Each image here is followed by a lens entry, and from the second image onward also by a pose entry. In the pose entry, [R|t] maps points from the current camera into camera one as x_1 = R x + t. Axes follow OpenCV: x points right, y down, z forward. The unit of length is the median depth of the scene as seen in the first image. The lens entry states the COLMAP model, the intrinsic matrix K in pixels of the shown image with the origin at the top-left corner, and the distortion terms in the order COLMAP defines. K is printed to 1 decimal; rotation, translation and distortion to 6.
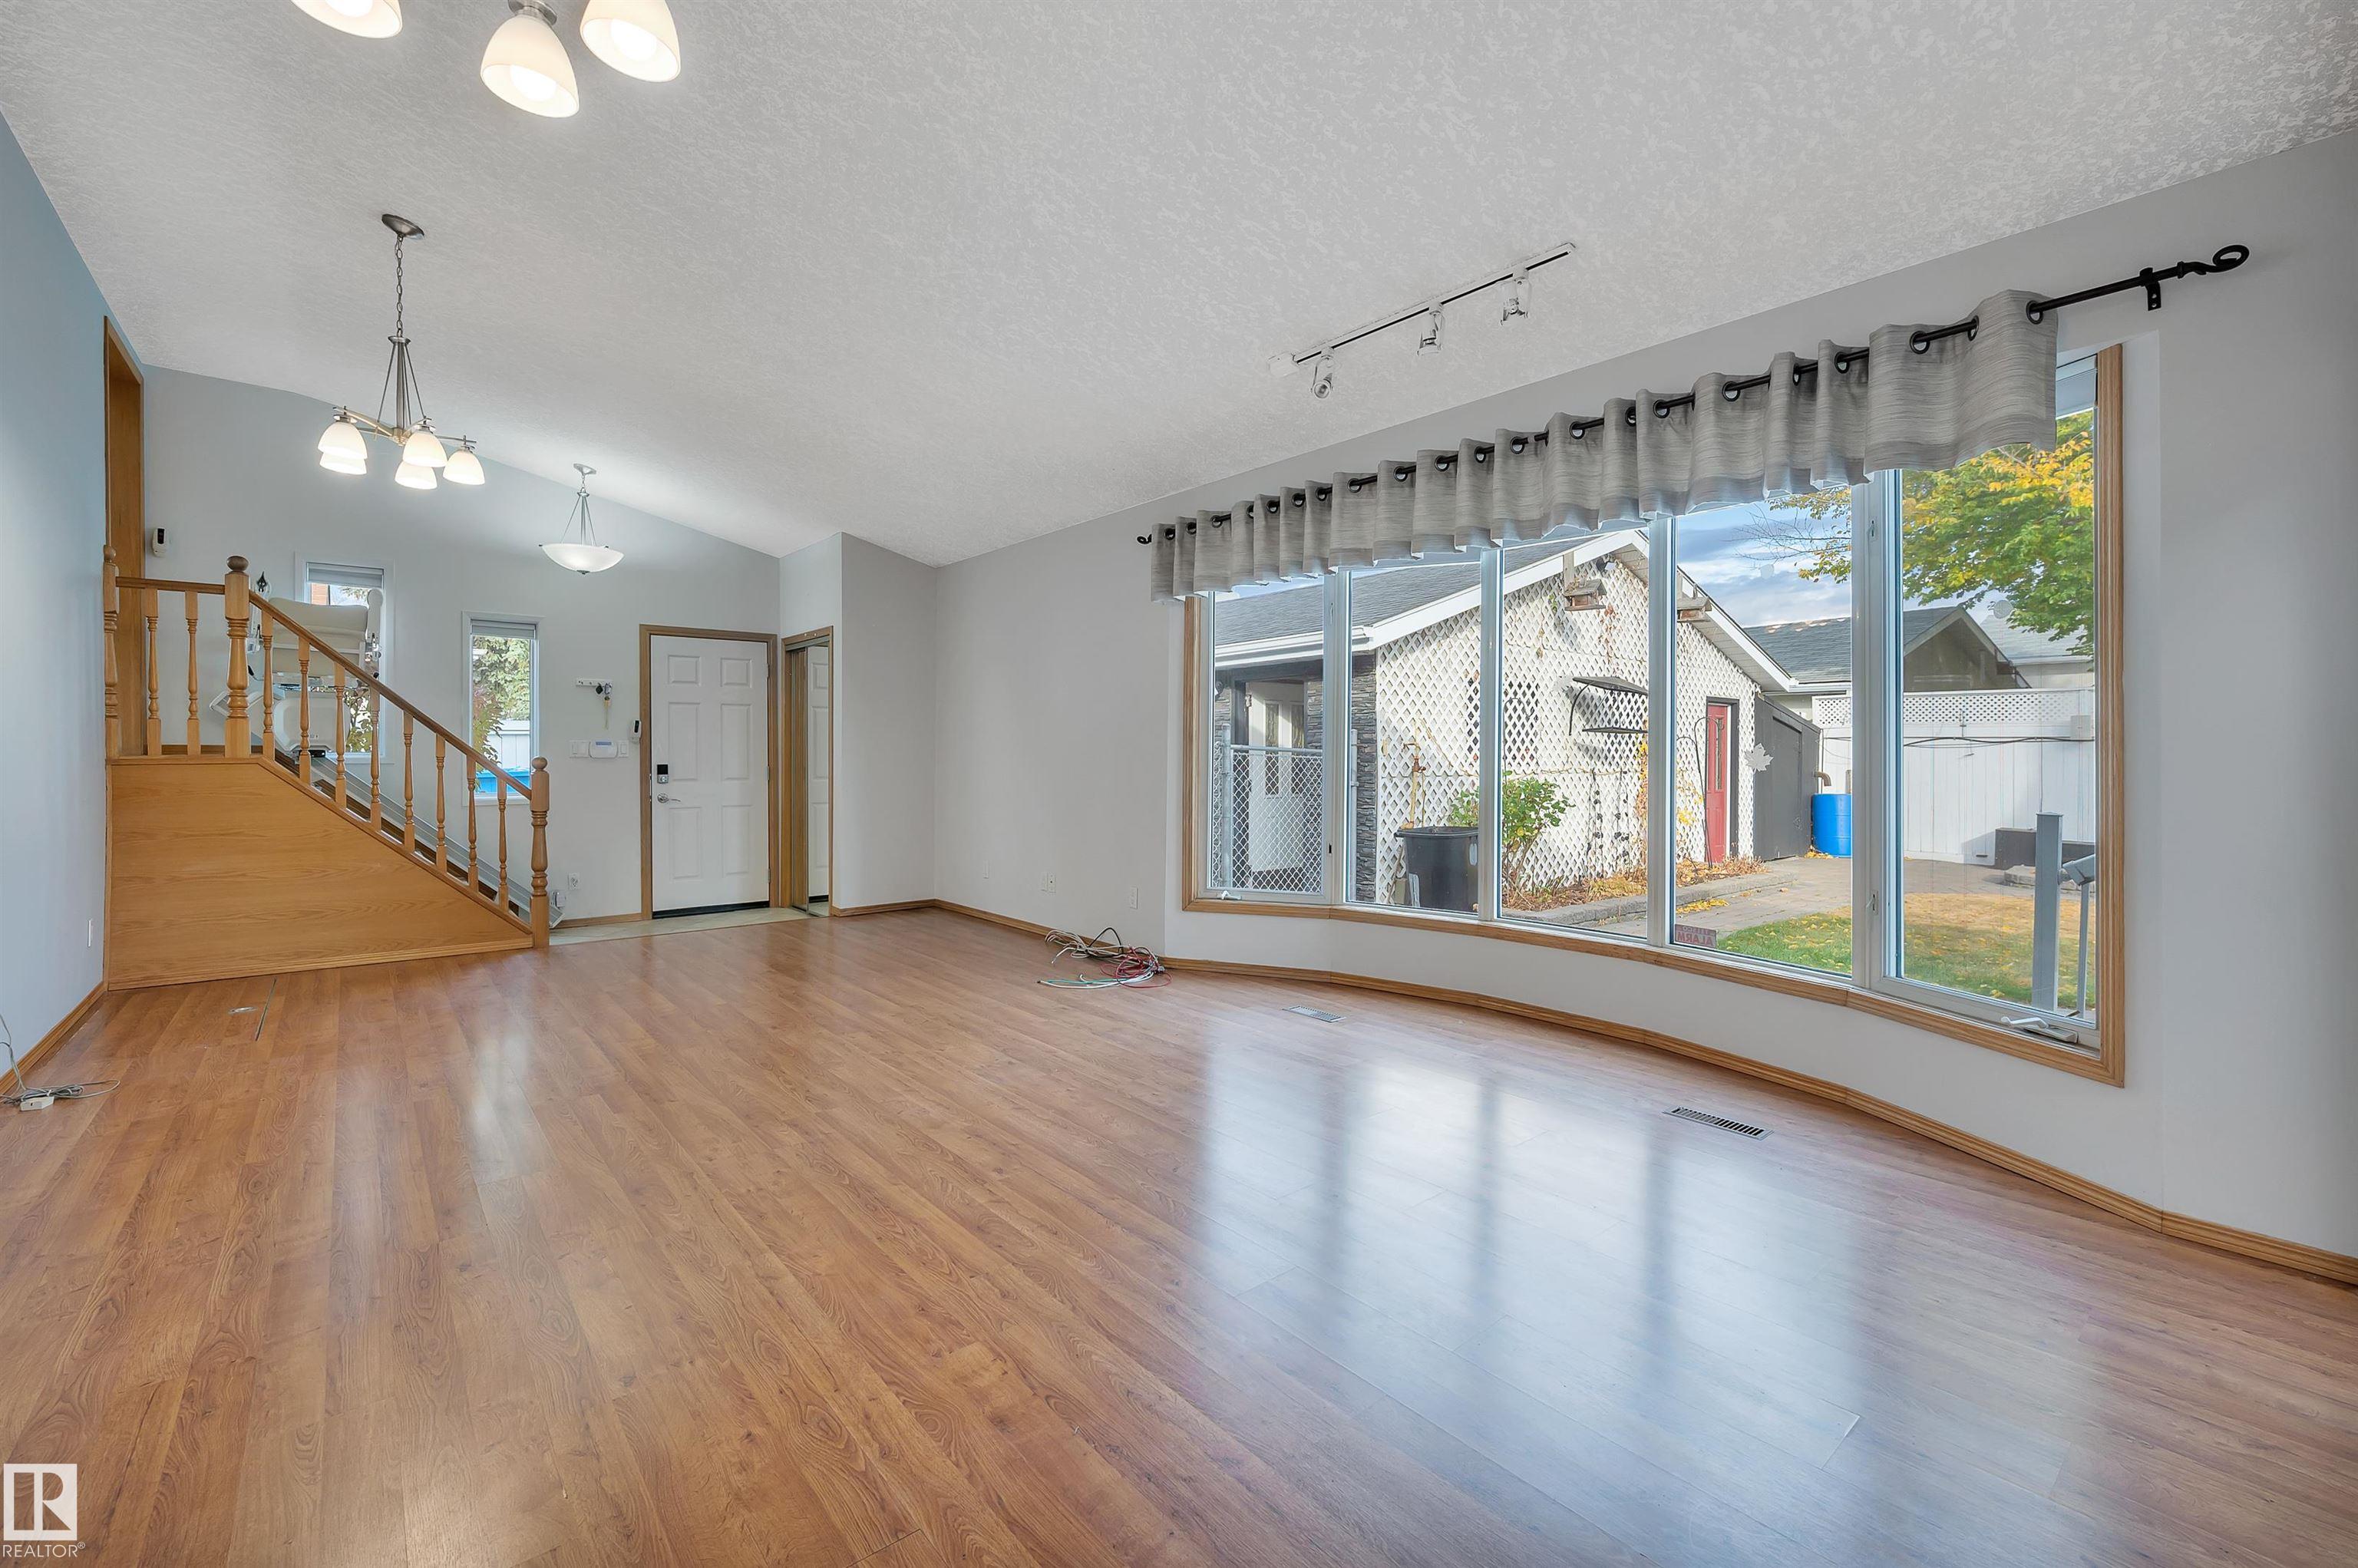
lens RADIAL K [[989.9, 0, 1176.9], [0, 989.9, 754.5], [0, 0, 1]] dist [0.001243, 0.000316]
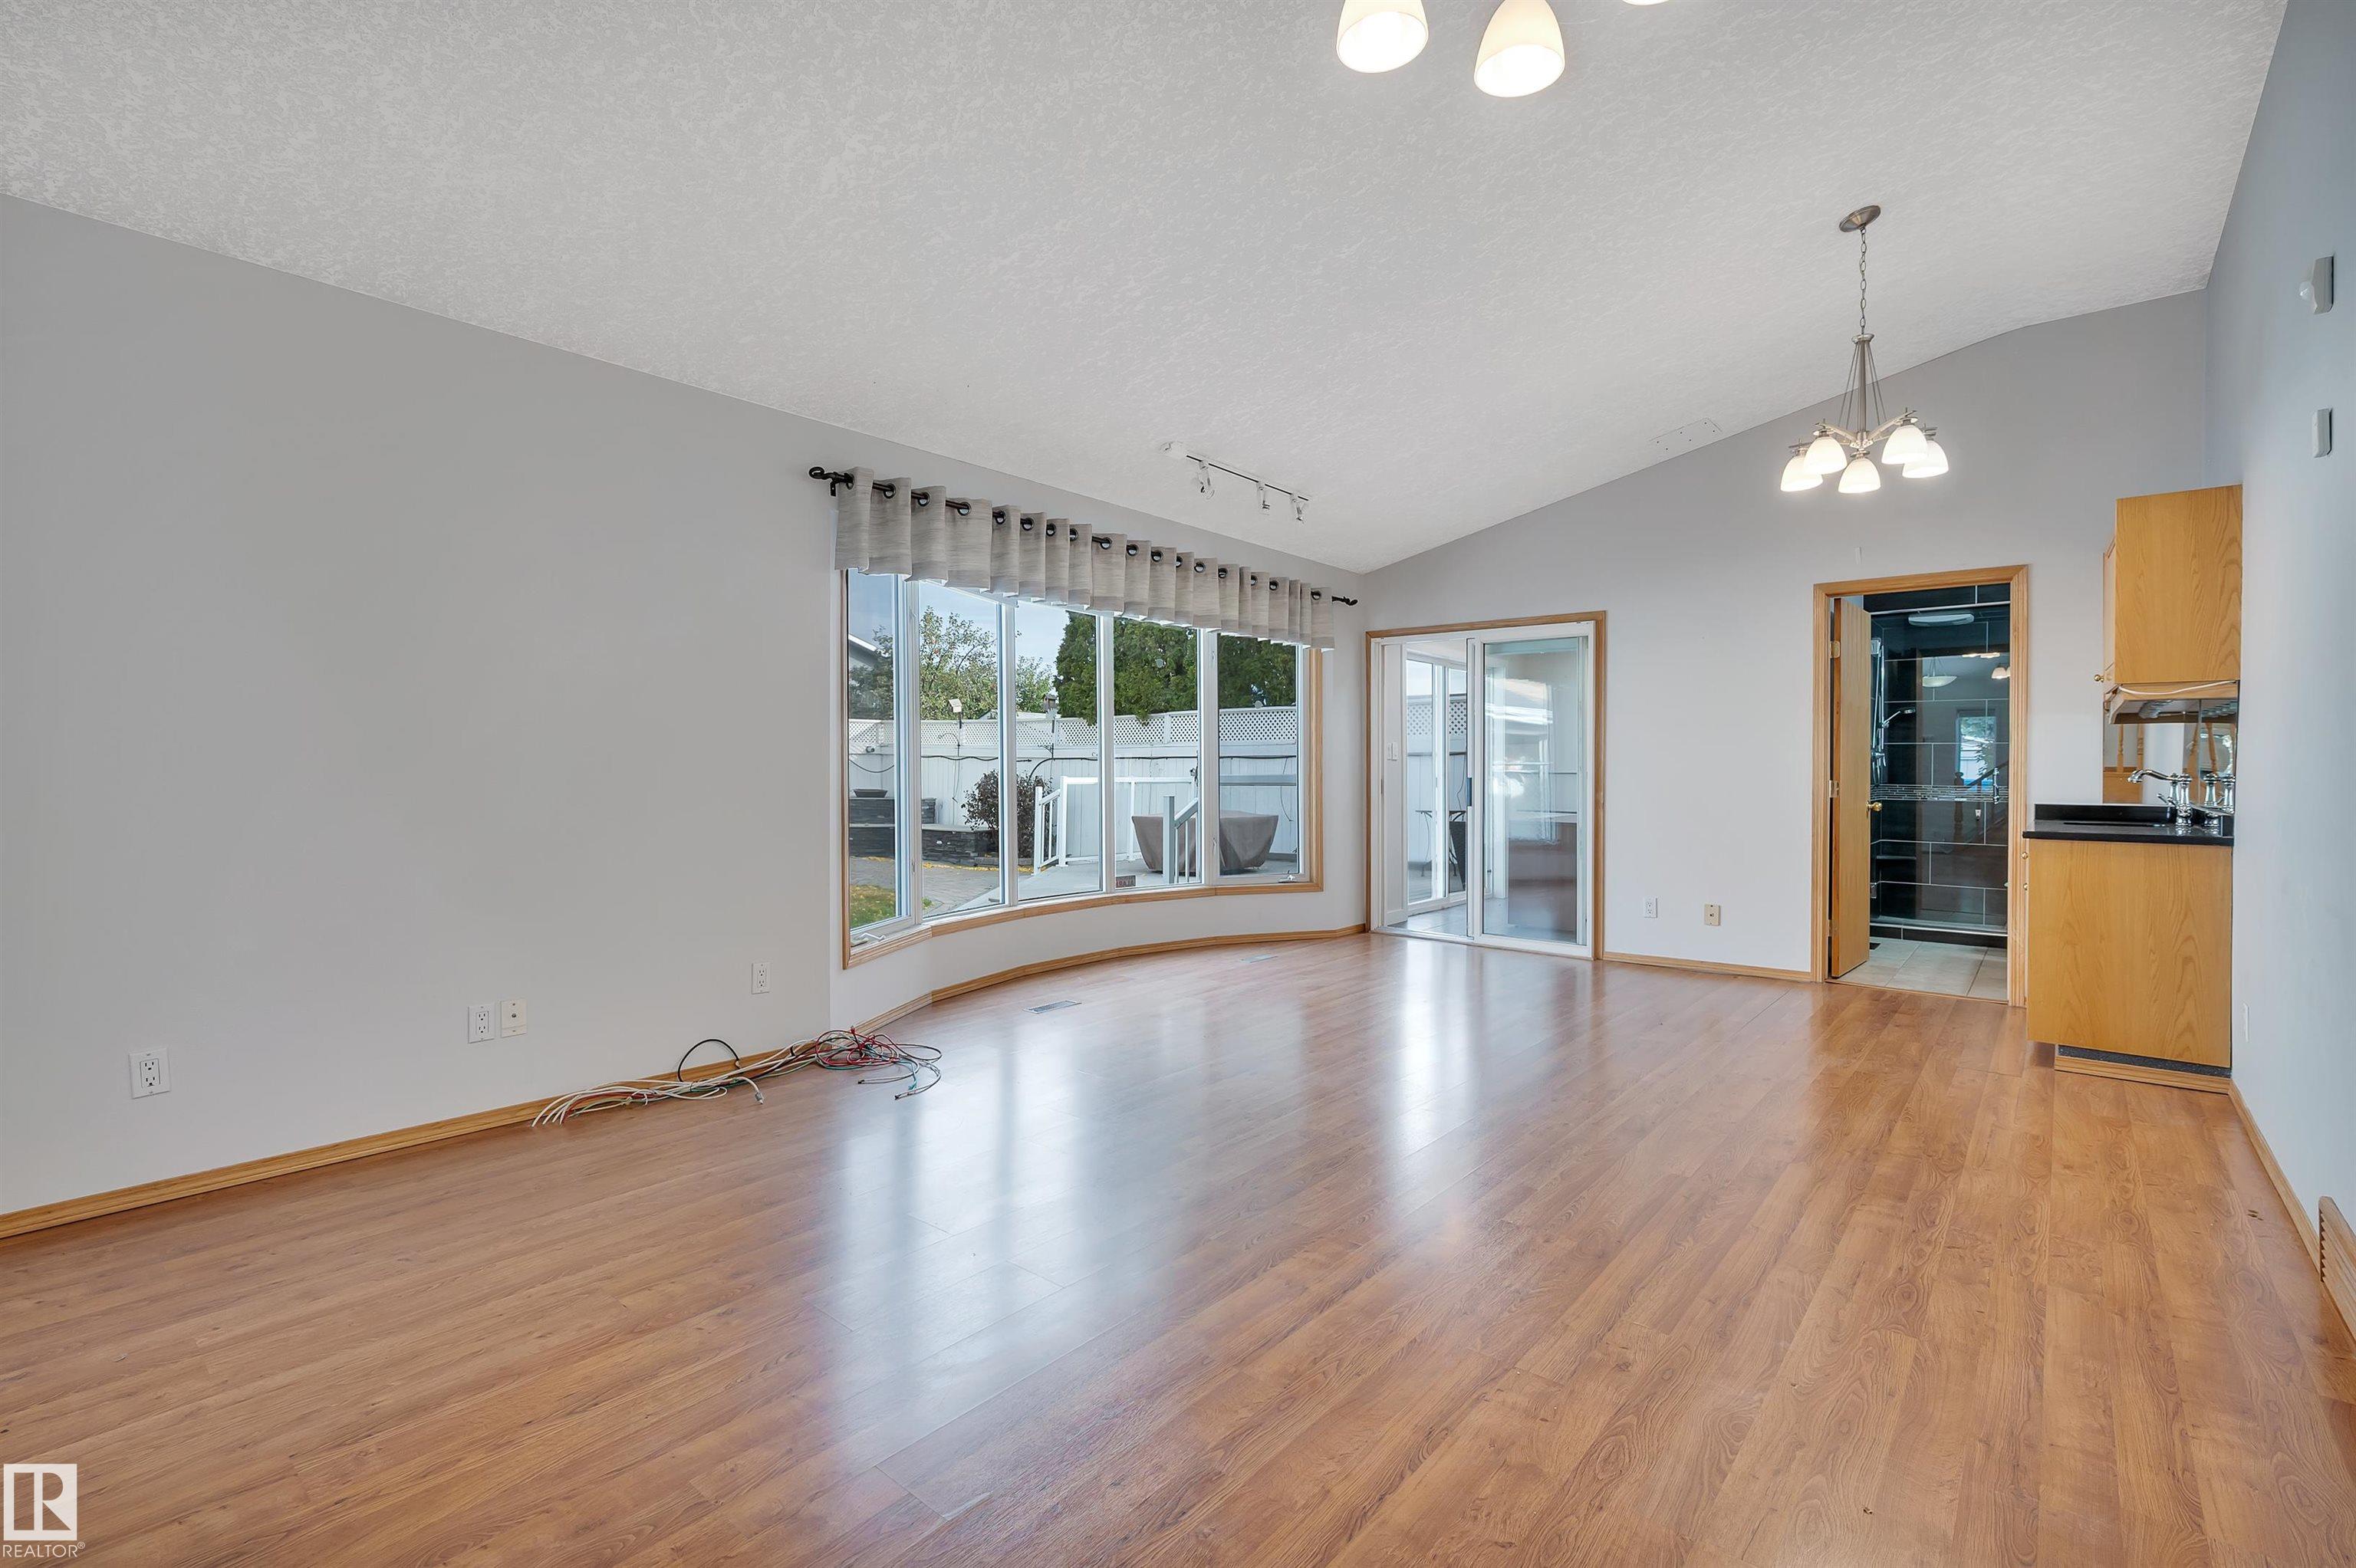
lens RADIAL K [[1051.0, 0, 1178.7], [0, 1051.0, 782.2], [0, 0, 1]] dist [0.000768, -0.001180]
pose [[-0.172932, -0.015954, 0.984805, -0.968442], [-0.001553, 0.999872, 0.015926, -0.003341], [-0.984933, 0.001225, -0.172934, 1.009198]]
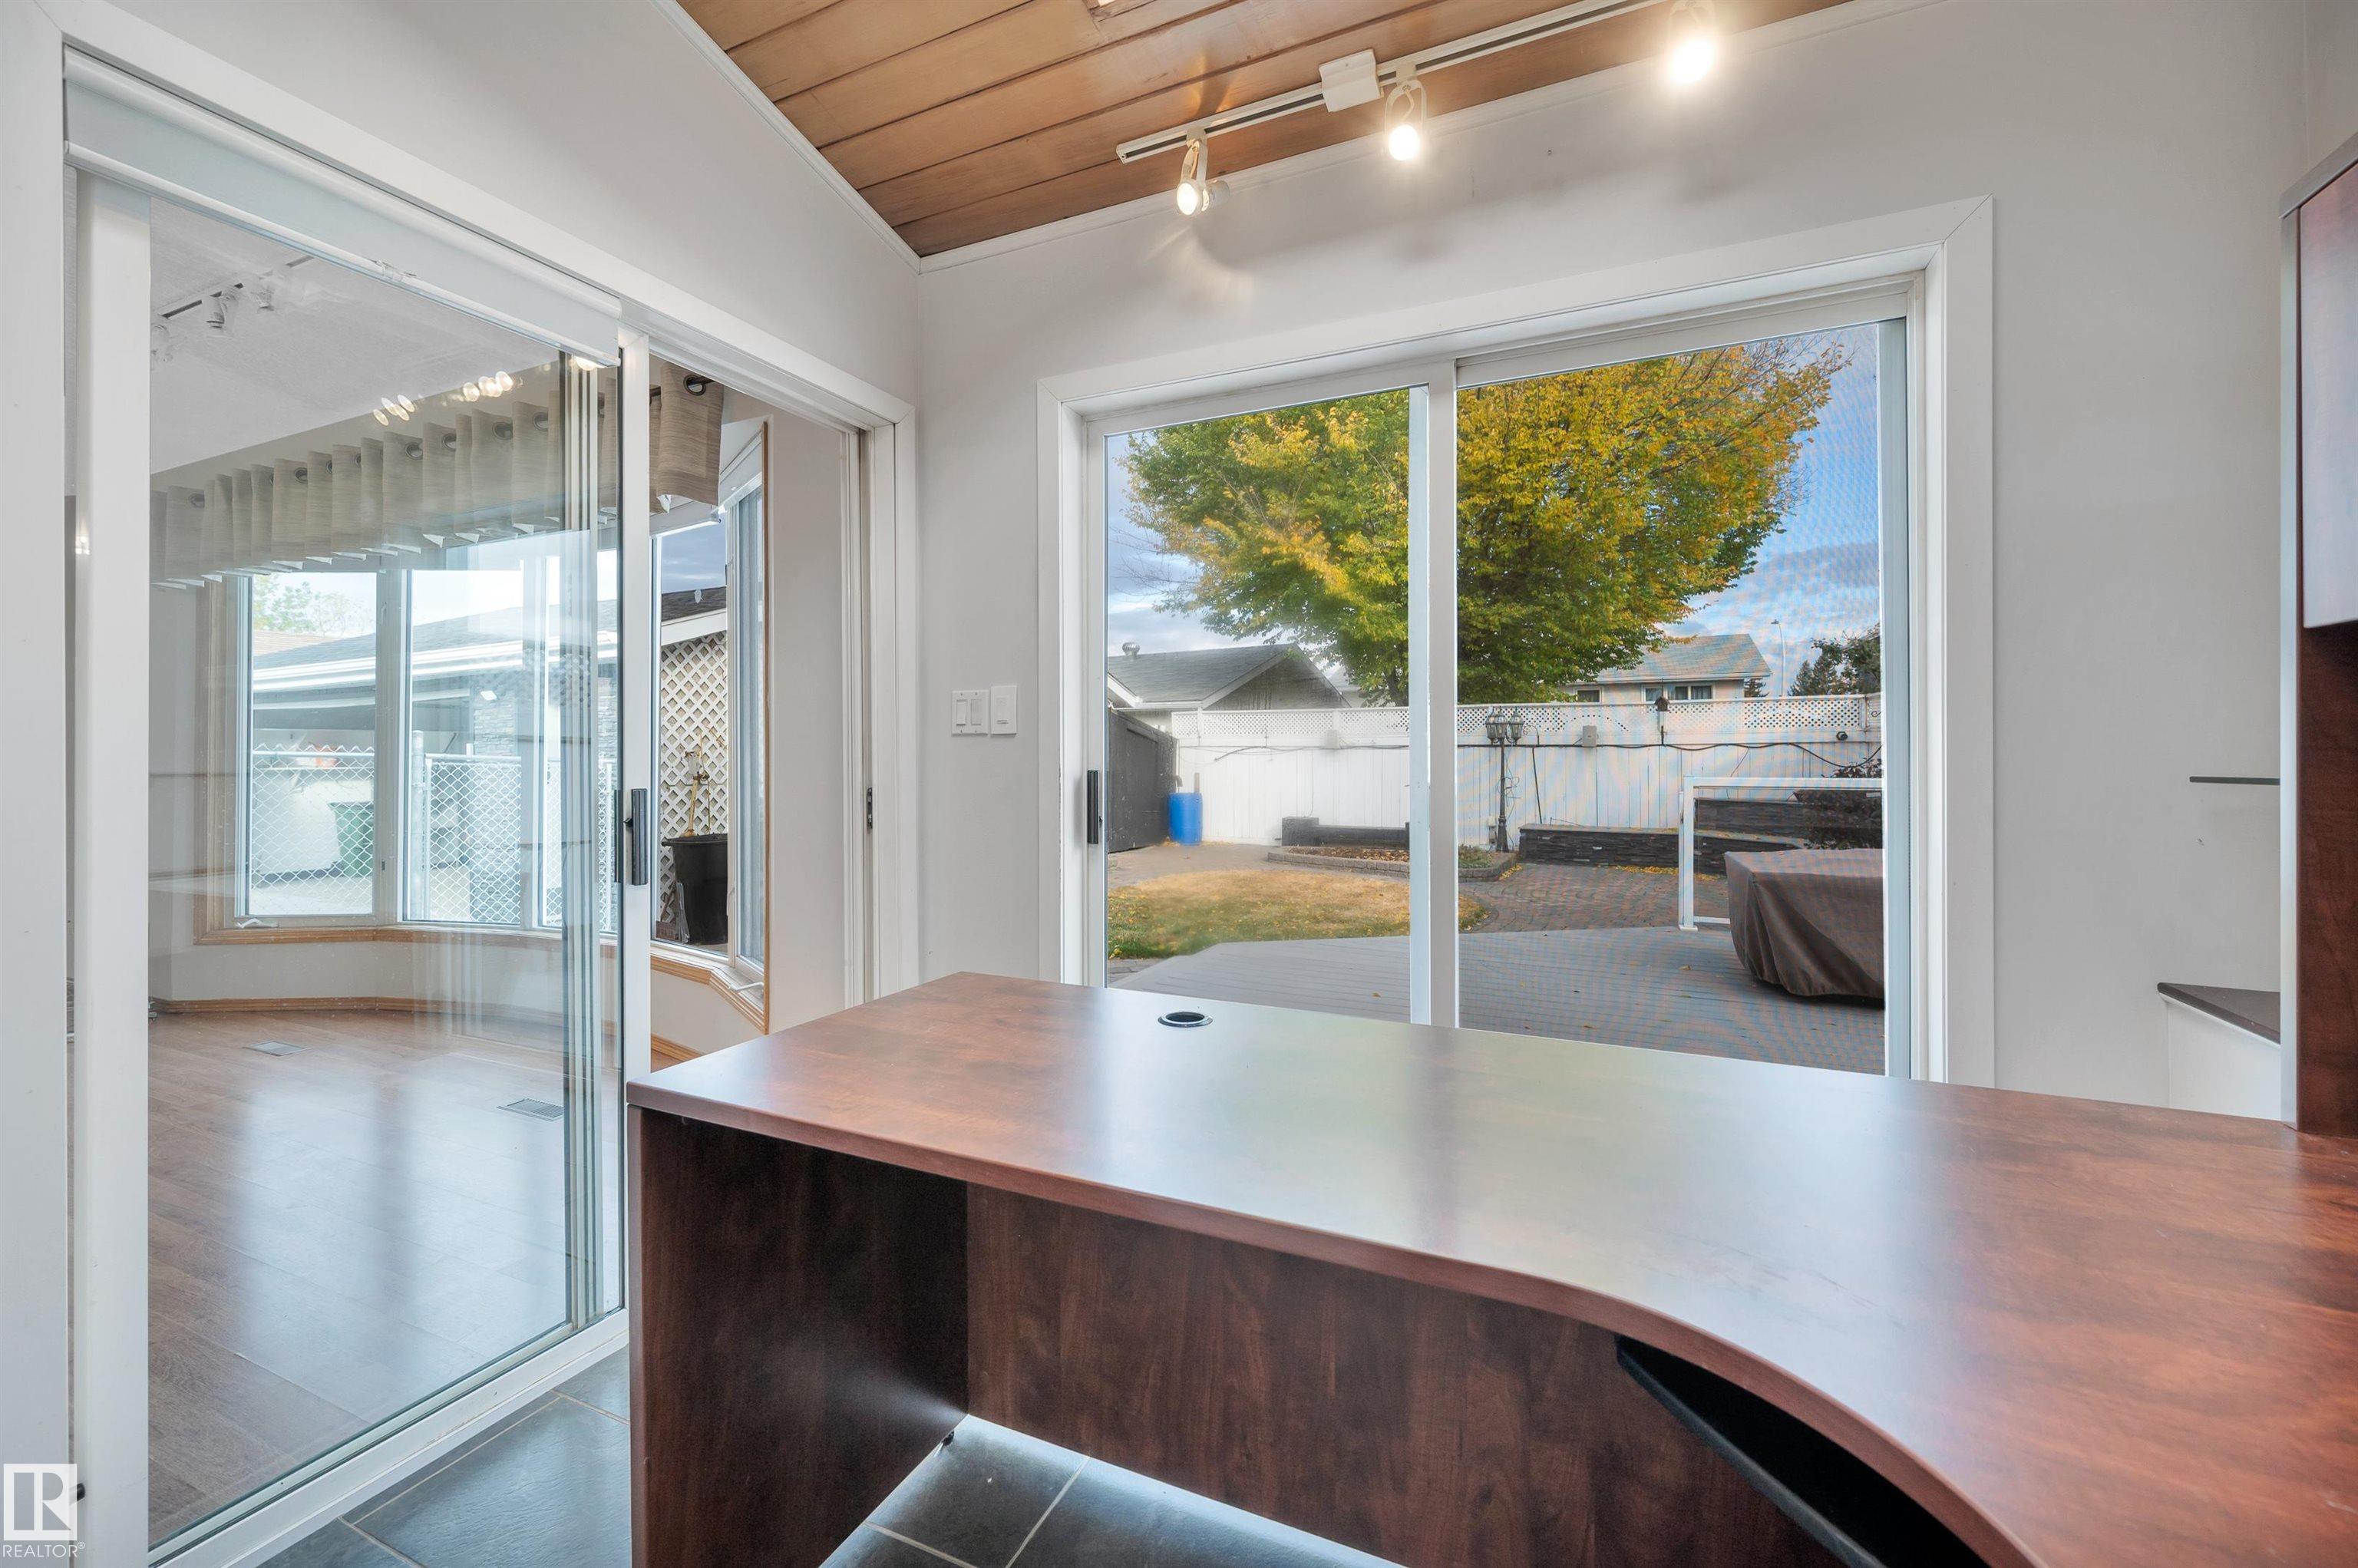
lens RADIAL K [[941.5, 0, 1173.5], [0, 941.5, 771.3], [0, 0, 1]] dist [-0.001291, -0.000447]
pose [[0.907927, -0.008691, 0.419039, 0.493703], [0.003929, 0.999918, 0.012224, -0.002529], [-0.419110, -0.009452, 0.907886, -0.128903]]
